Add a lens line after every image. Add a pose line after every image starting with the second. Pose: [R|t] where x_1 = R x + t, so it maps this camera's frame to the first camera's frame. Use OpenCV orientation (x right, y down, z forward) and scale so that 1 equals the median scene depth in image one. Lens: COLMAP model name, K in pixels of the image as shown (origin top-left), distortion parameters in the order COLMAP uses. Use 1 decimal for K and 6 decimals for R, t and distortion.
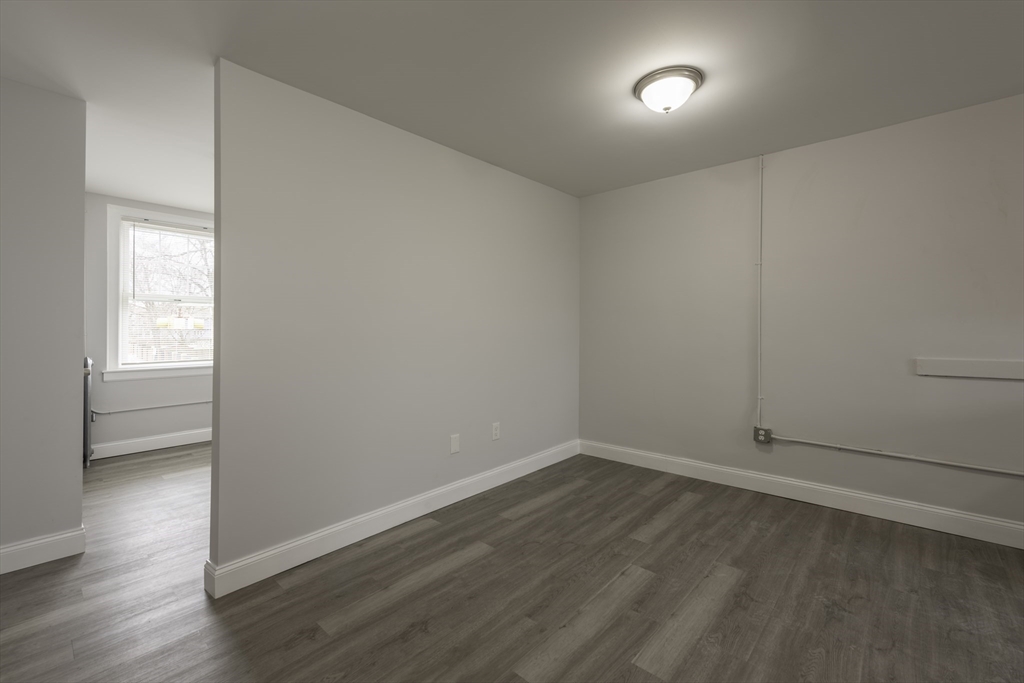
lens RADIAL K [[438.5, 0, 508.8], [0, 438.5, 331.0], [0, 0, 1]] dist [0.010704, -0.000509]
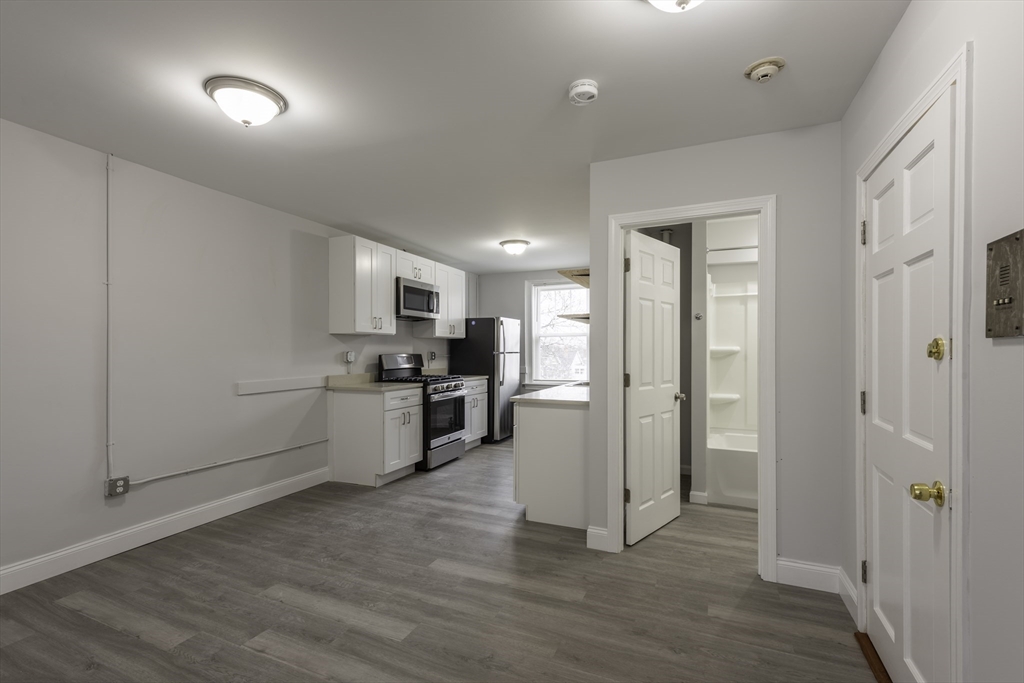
lens RADIAL K [[460.3, 0, 512.0], [0, 460.3, 341.5], [0, 0, 1]] dist [0.002480, -0.001054]
pose [[-0.317299, 0.020643, 0.948101, -0.658839], [0.004457, 0.999784, -0.020276, -0.029473], [-0.948315, -0.002208, -0.317323, 0.708240]]
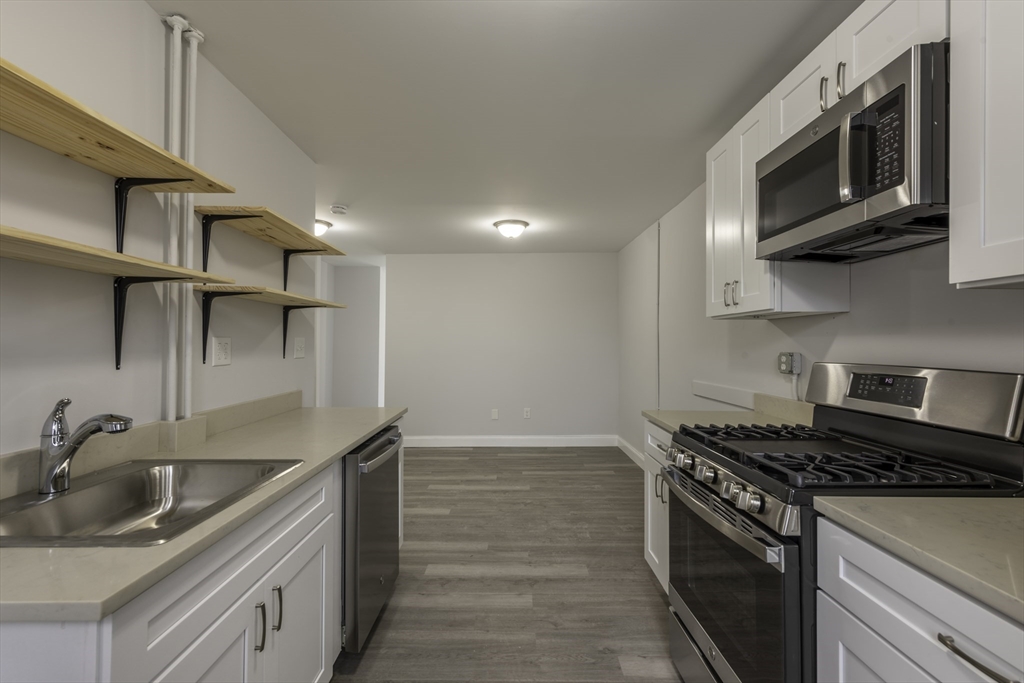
lens RADIAL K [[460.3, 0, 512.0], [0, 460.3, 341.5], [0, 0, 1]] dist [0.002480, -0.001054]
pose [[0.663068, -0.000978, -0.748559, 1.652546], [-0.006111, 0.999959, -0.006720, -0.042280], [0.748534, 0.009030, 0.663034, -0.268732]]
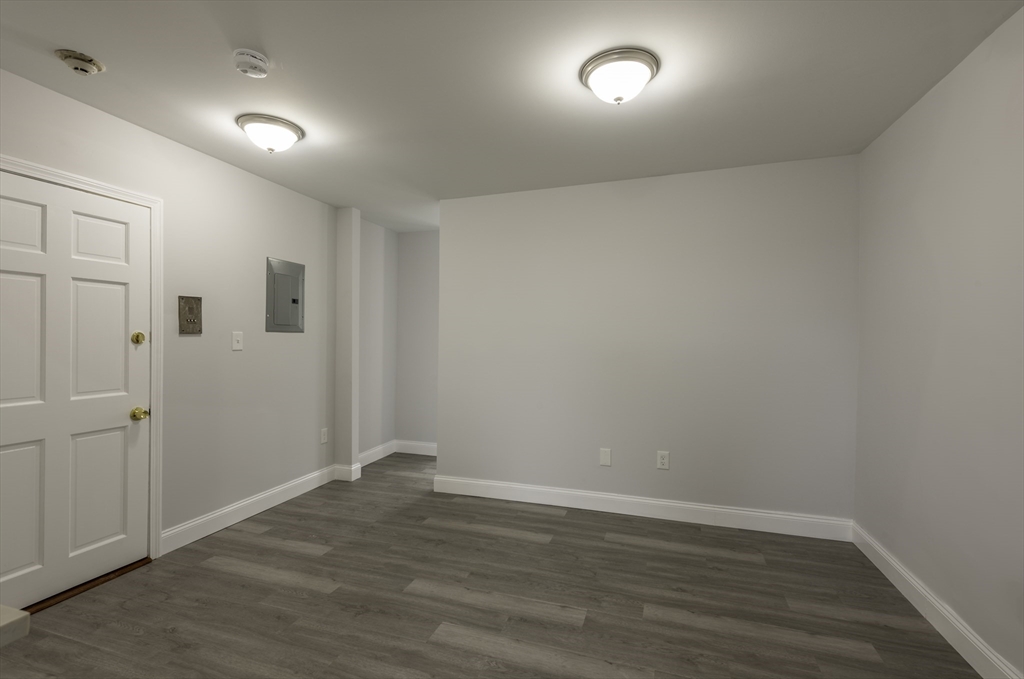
lens RADIAL K [[460.3, 0, 512.0], [0, 460.3, 339.5], [0, 0, 1]] dist [0.002480, -0.001054]
pose [[0.397860, 0.011091, -0.917379, 0.988557], [-0.012526, 0.999899, 0.006656, -0.042099], [0.917361, 0.008843, 0.397959, 0.414561]]
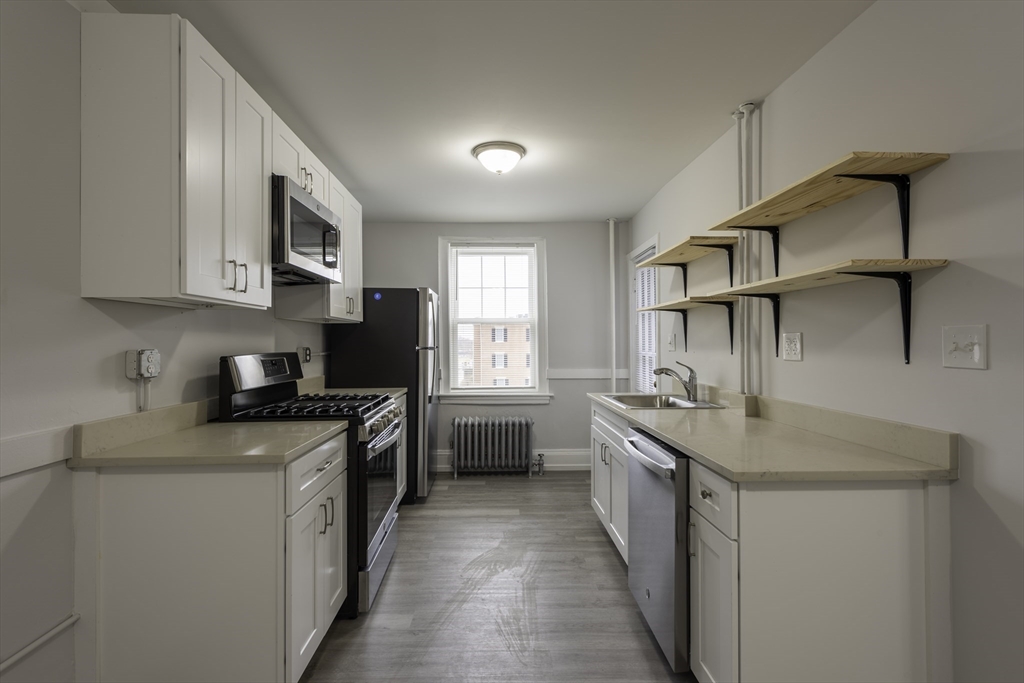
lens RADIAL K [[475.8, 0, 511.4], [0, 475.8, 338.2], [0, 0, 1]] dist [0.012759, -0.000529]
pose [[-0.686926, 0.008948, 0.726672, 0.435698], [0.005906, 0.999960, -0.006730, -0.039560], [-0.726703, -0.000331, -0.686951, 0.836082]]
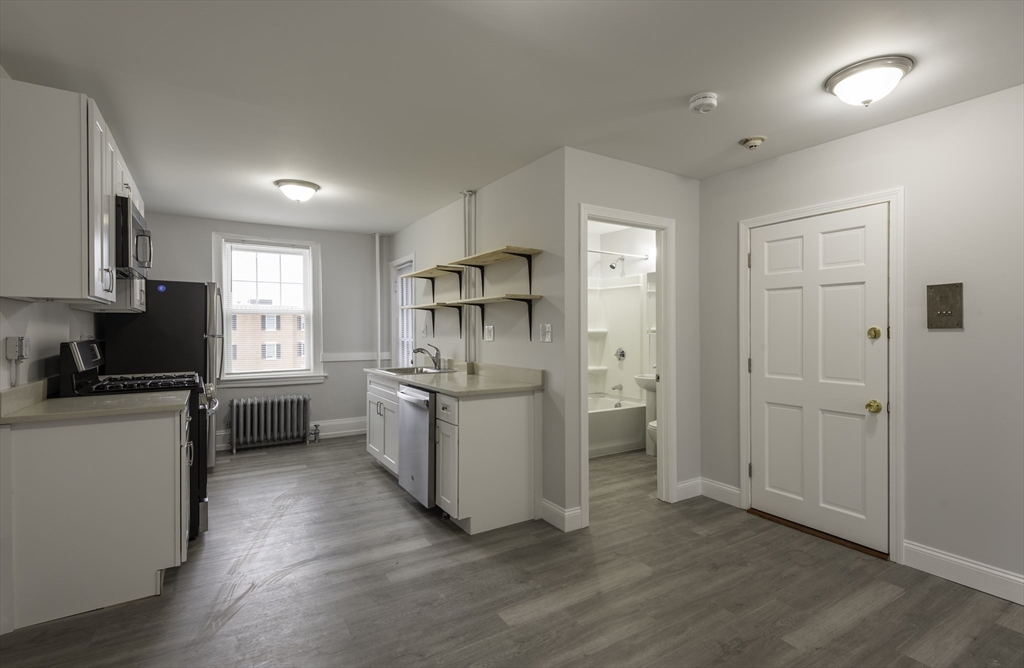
lens RADIAL K [[472.0, 0, 520.0], [0, 472.0, 330.6], [0, 0, 1]] dist [0.003594, -0.000013]
pose [[-0.961840, 0.002975, 0.273598, 0.196438], [0.003925, 0.999988, 0.002926, -0.040364], [-0.273586, 0.003888, -0.961840, 1.334821]]
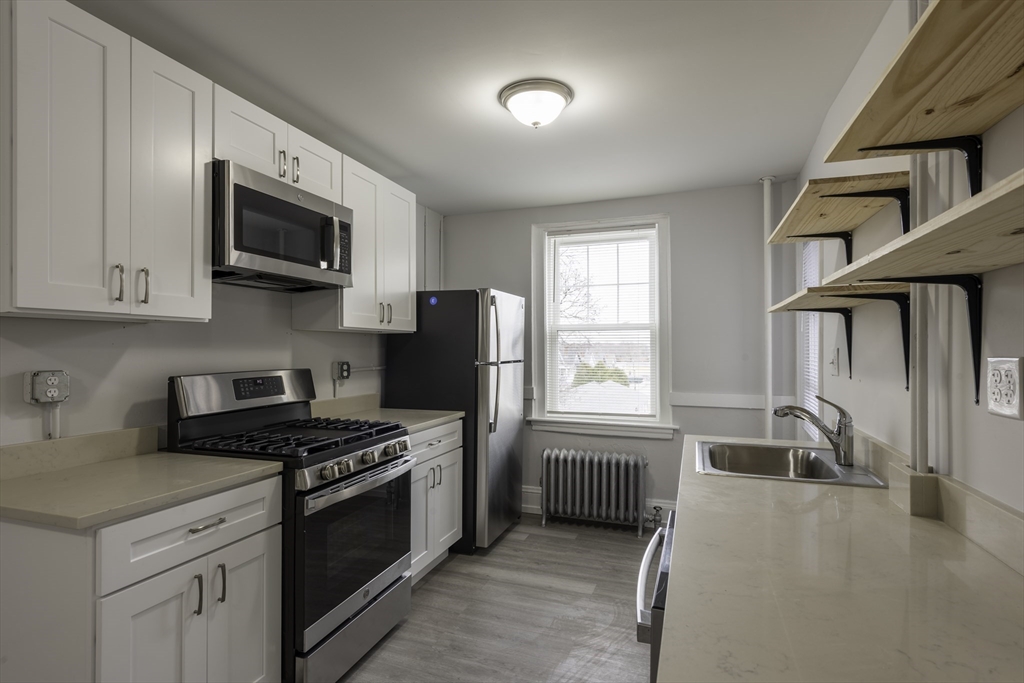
lens RADIAL K [[523.9, 0, 509.9], [0, 523.9, 346.2], [0, 0, 1]] dist [0.005874, -0.000109]
pose [[-0.369044, 0.003290, 0.929406, 0.456384], [0.001336, 0.999995, -0.003009, -0.060005], [-0.929411, 0.000132, -0.369047, 0.426367]]
